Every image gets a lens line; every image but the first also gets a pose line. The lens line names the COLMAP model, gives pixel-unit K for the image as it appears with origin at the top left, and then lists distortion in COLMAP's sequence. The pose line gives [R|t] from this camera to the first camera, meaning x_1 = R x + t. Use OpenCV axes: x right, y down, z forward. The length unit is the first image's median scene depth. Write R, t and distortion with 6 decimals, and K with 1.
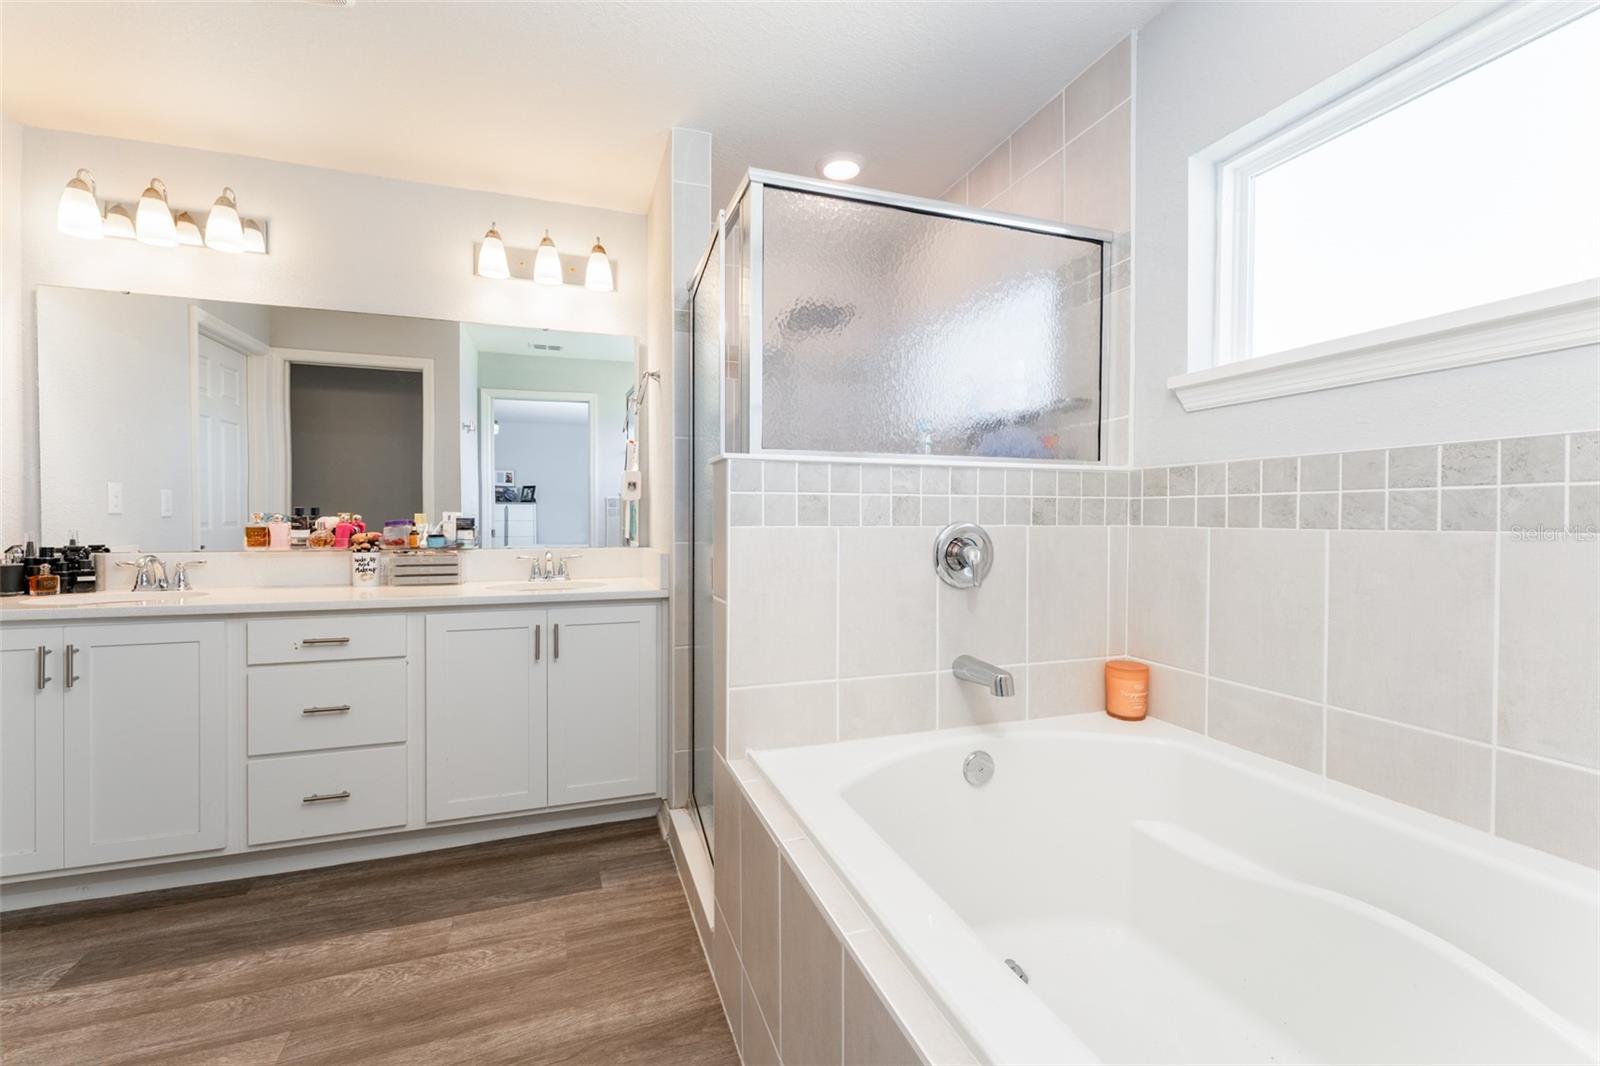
lens RADIAL K [[665.3, 0, 794.7], [0, 665.3, 528.8], [0, 0, 1]] dist [-0.000250, -0.000666]
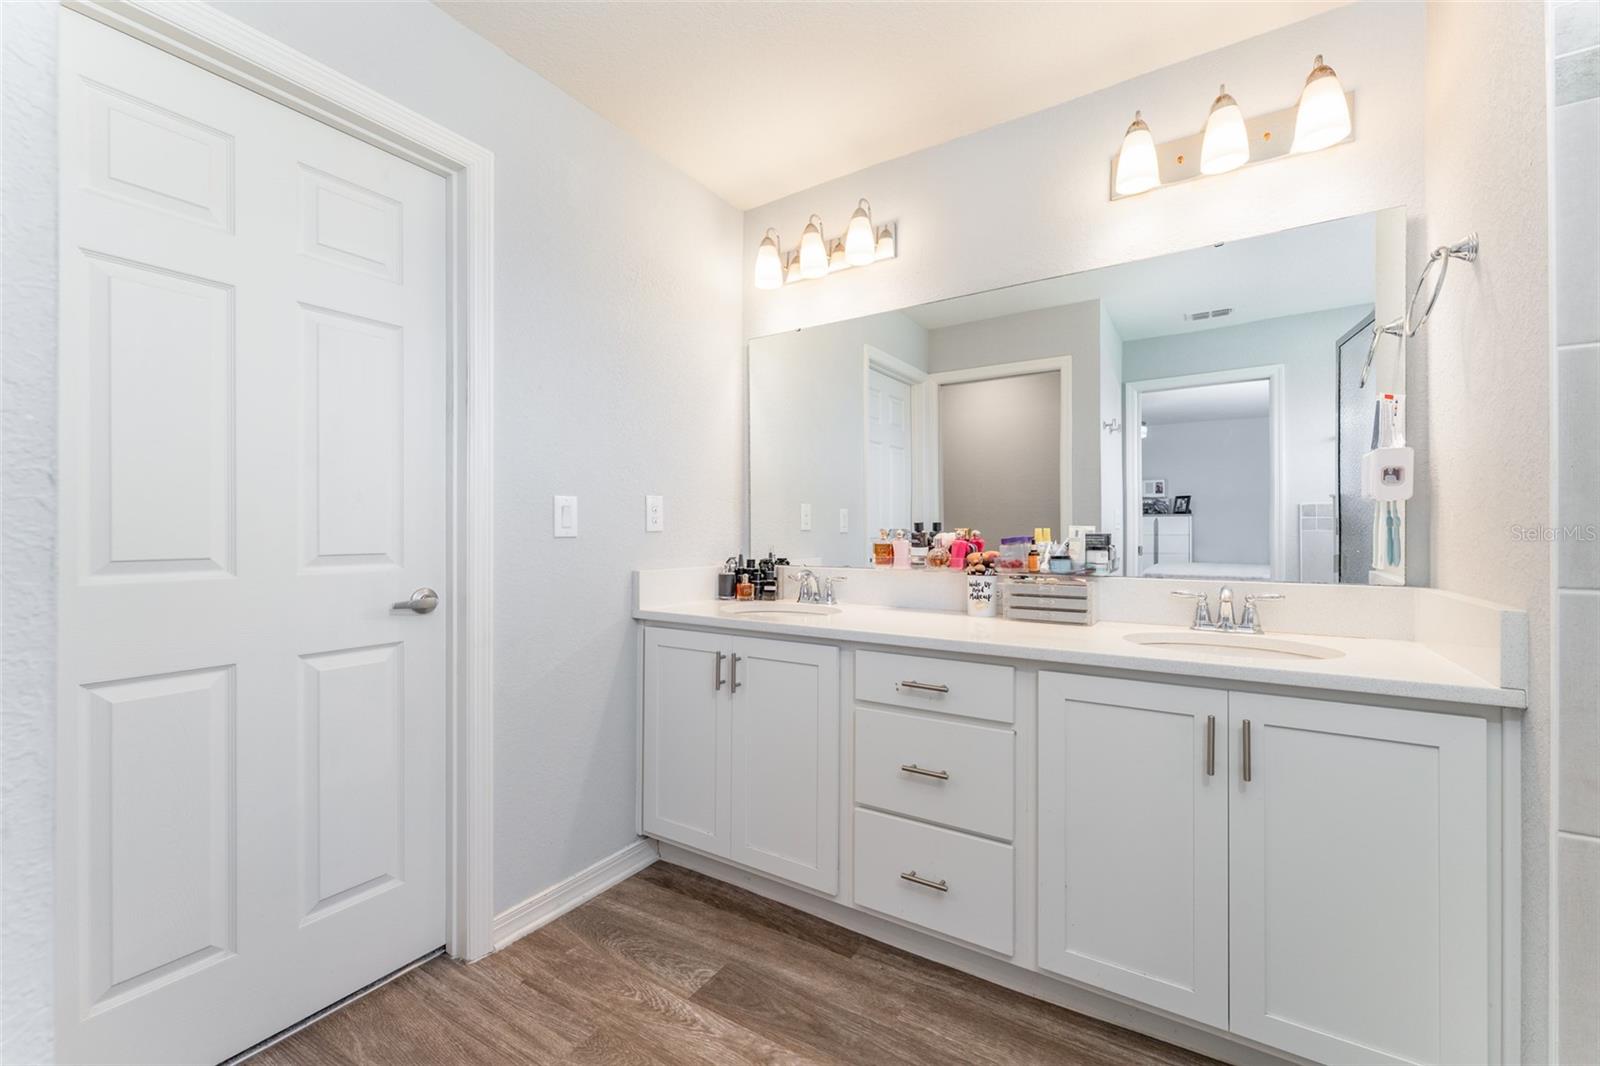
lens RADIAL K [[665.3, 0, 805.2], [0, 665.3, 531.2], [0, 0, 1]] dist [-0.000250, -0.000666]
pose [[0.625952, -0.004514, -0.779849, -0.139885], [-0.008698, 0.999881, -0.012769, -0.007691], [0.779813, 0.014776, 0.625838, 0.322167]]
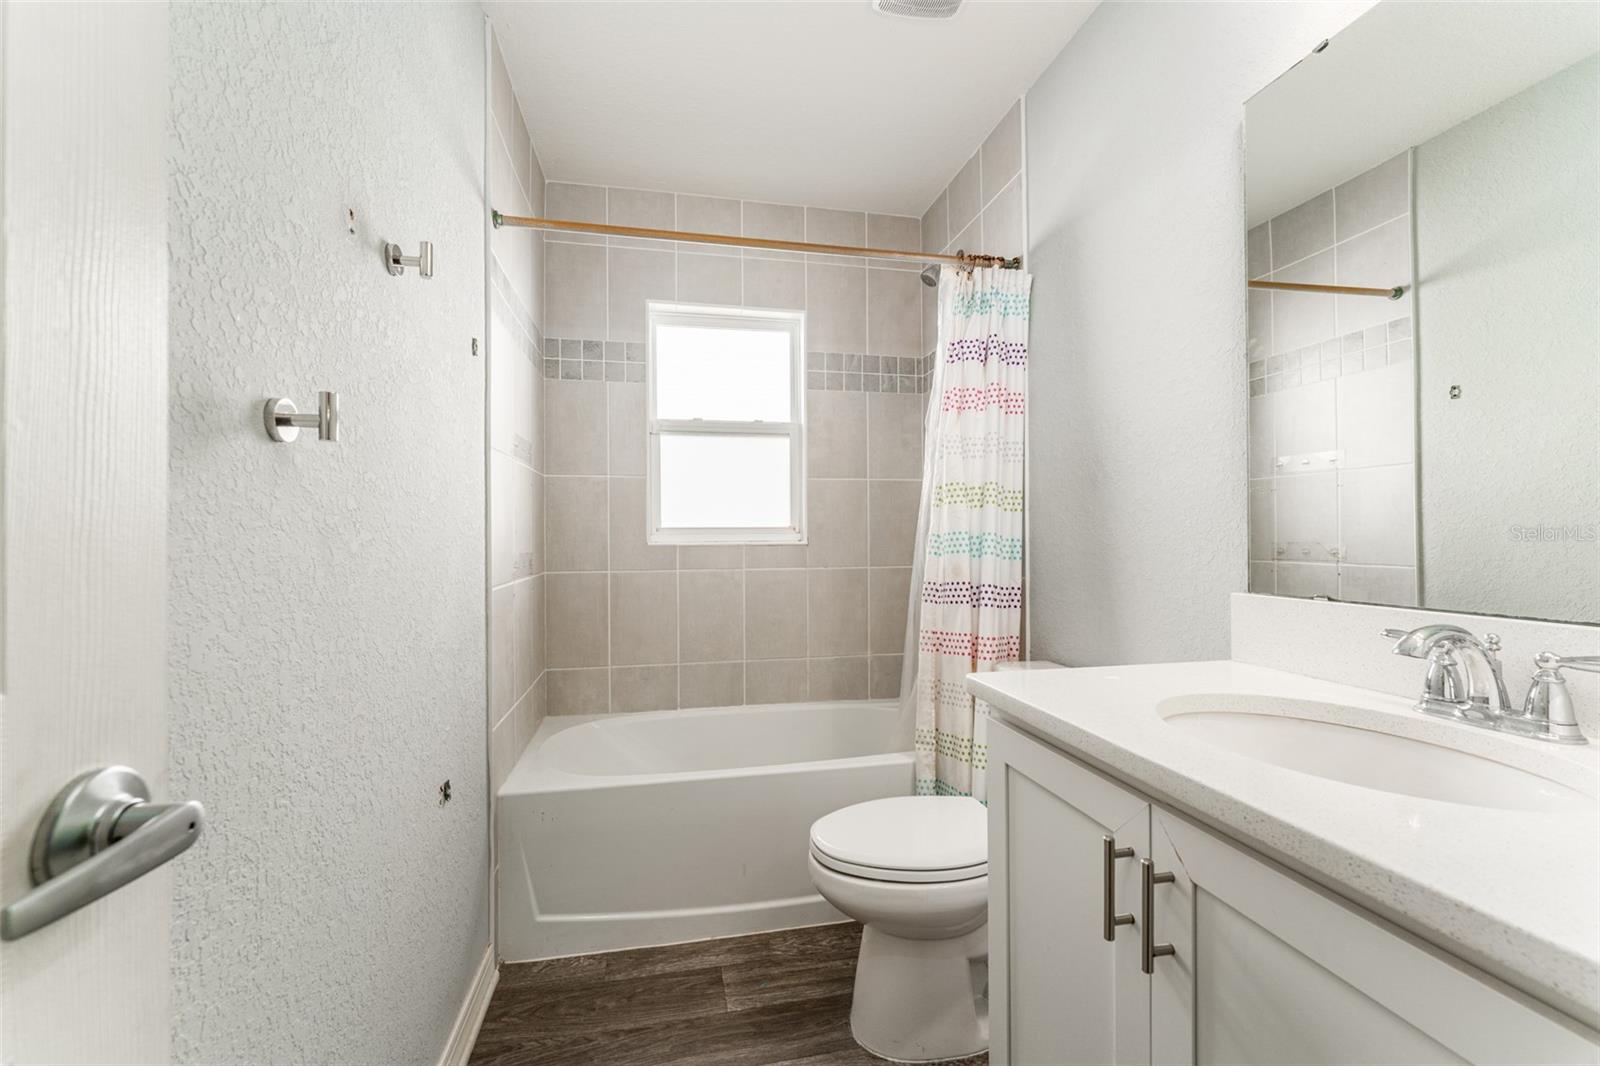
lens RADIAL K [[665.3, 0, 798.5], [0, 665.3, 529.6], [0, 0, 1]] dist [-0.000250, -0.000666]
pose [[-0.123435, -0.006370, -0.992332, -0.539197], [-0.008075, 0.999953, -0.005415, -0.007624], [0.992320, 0.007345, -0.123481, 0.661501]]
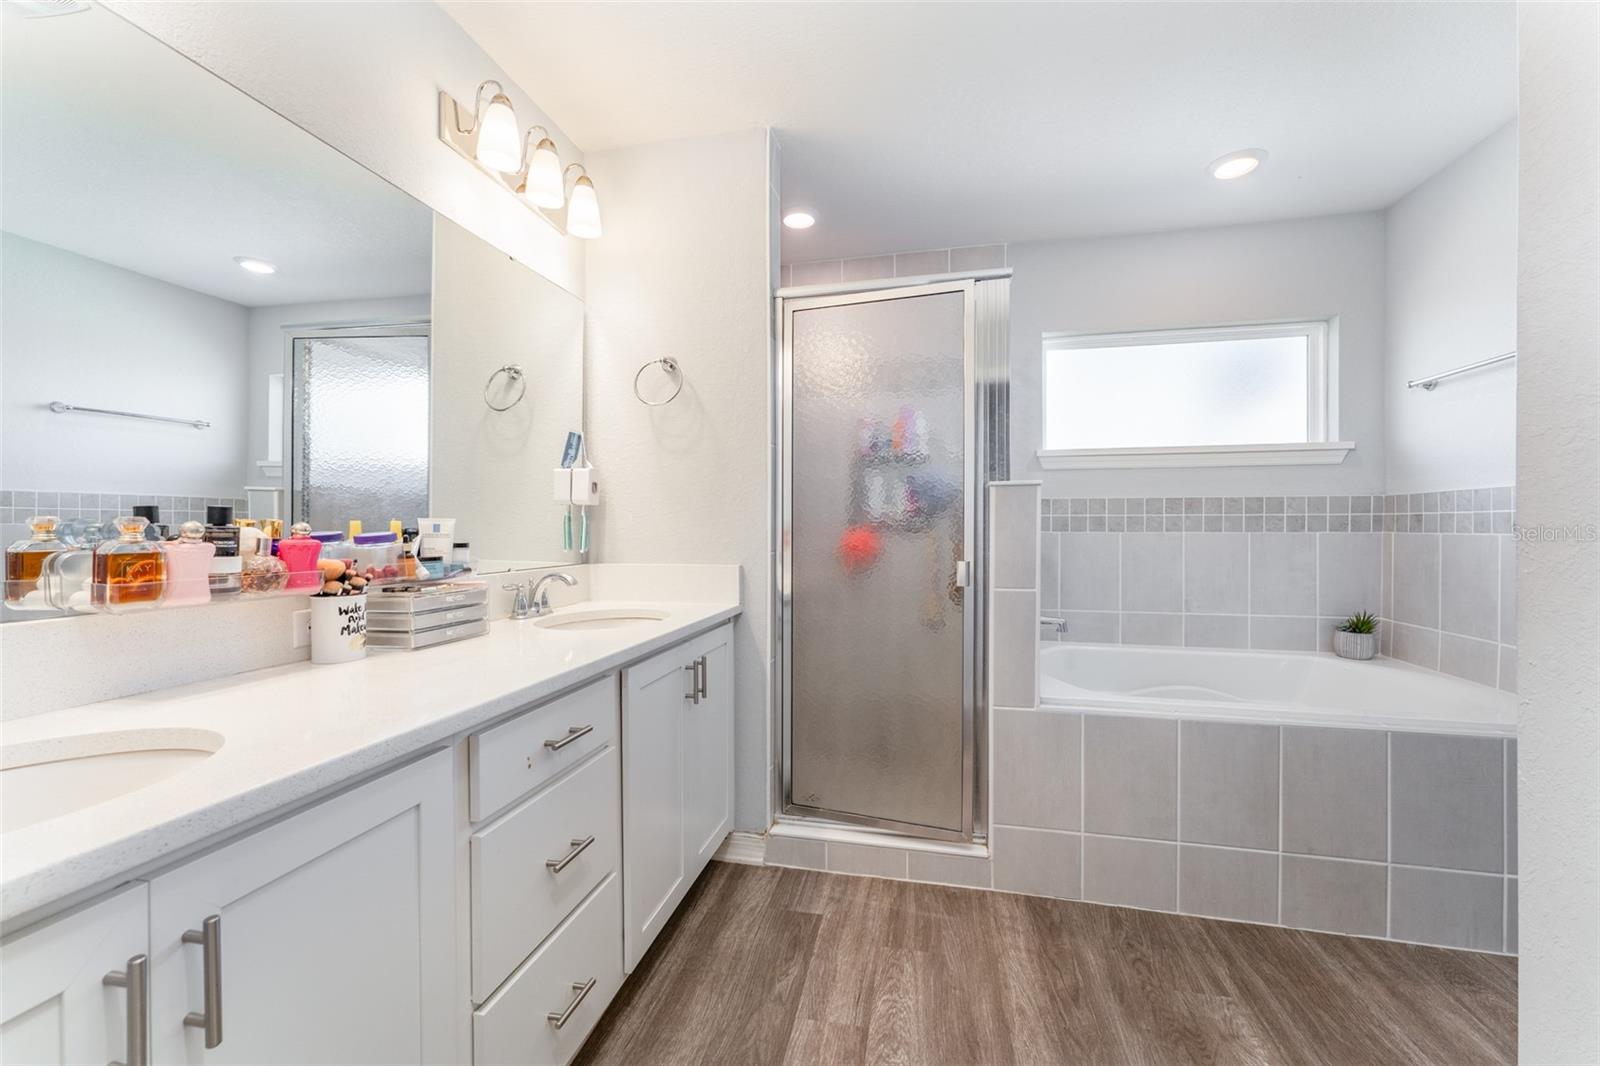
lens RADIAL K [[665.3, 0, 785.5], [0, 665.3, 528.9], [0, 0, 1]] dist [-0.000250, -0.000666]
pose [[0.521886, -0.004242, 0.853005, -0.953534], [0.014534, 0.999887, -0.003920, -0.009814], [-0.852891, 0.014443, 0.521889, 0.453139]]
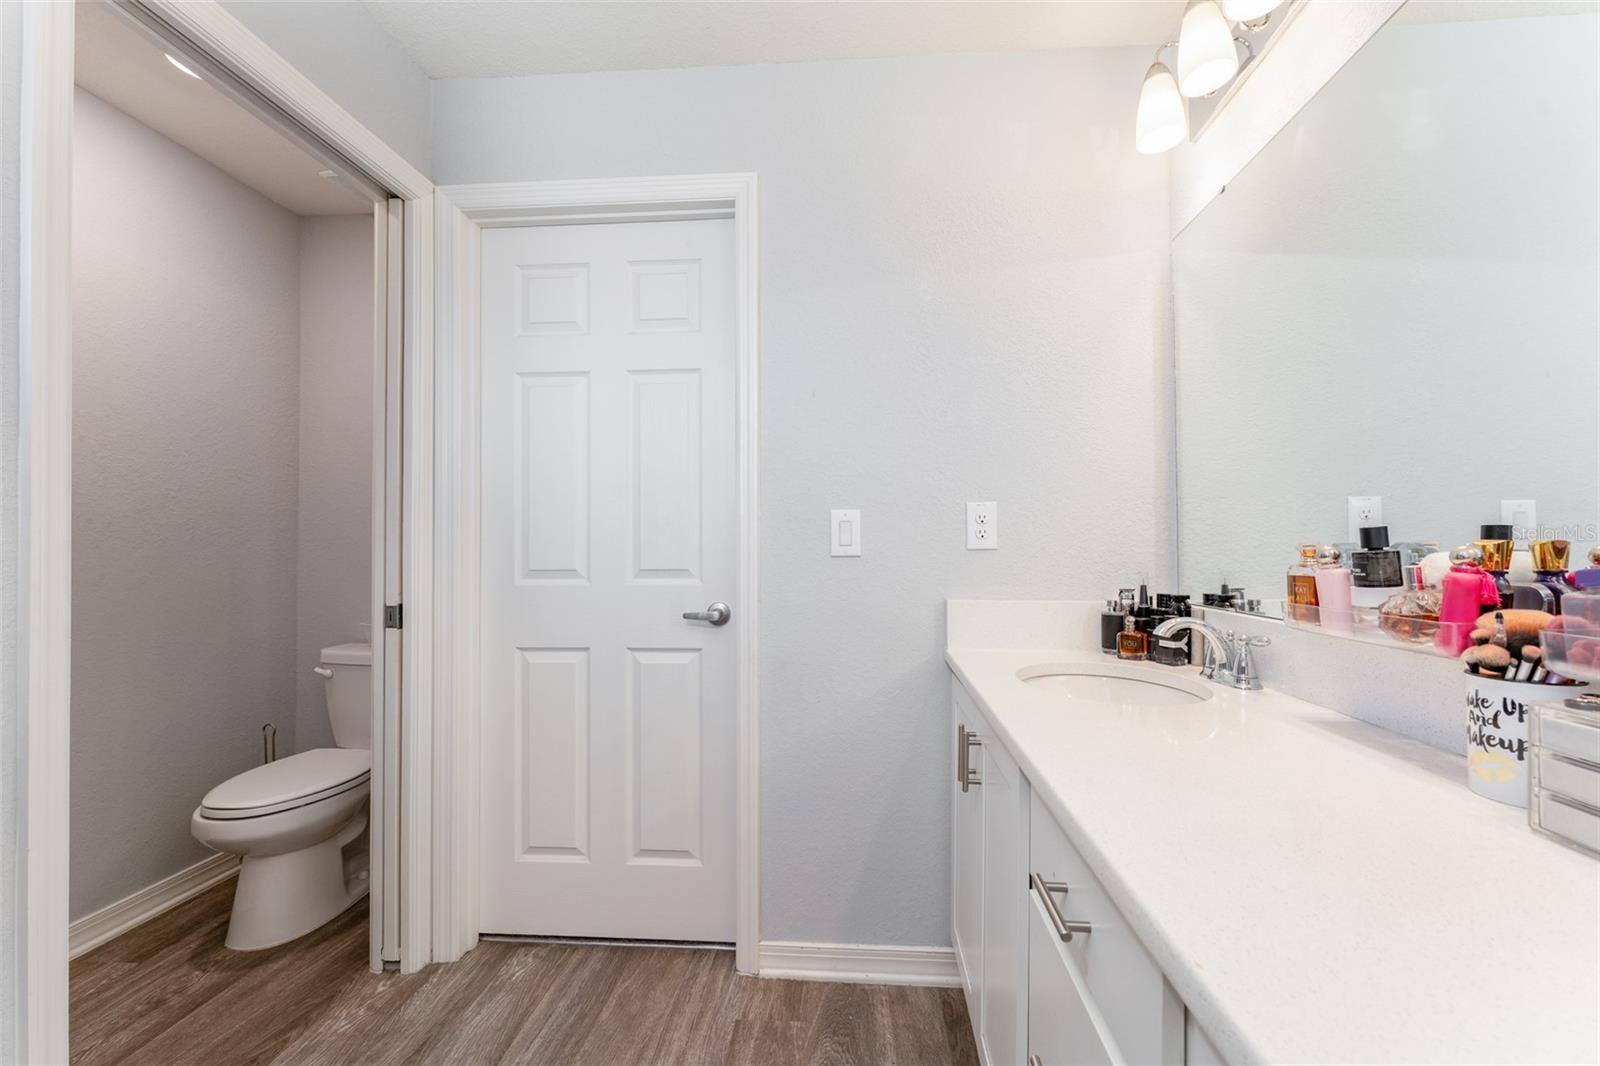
lens RADIAL K [[665.3, 0, 785.1], [0, 665.3, 541.8], [0, 0, 1]] dist [-0.000250, -0.000666]
pose [[-0.393039, -0.012801, -0.919433, -0.277832], [-0.011061, 0.999897, -0.009193, -0.017129], [0.919455, 0.006557, -0.393140, 0.867486]]
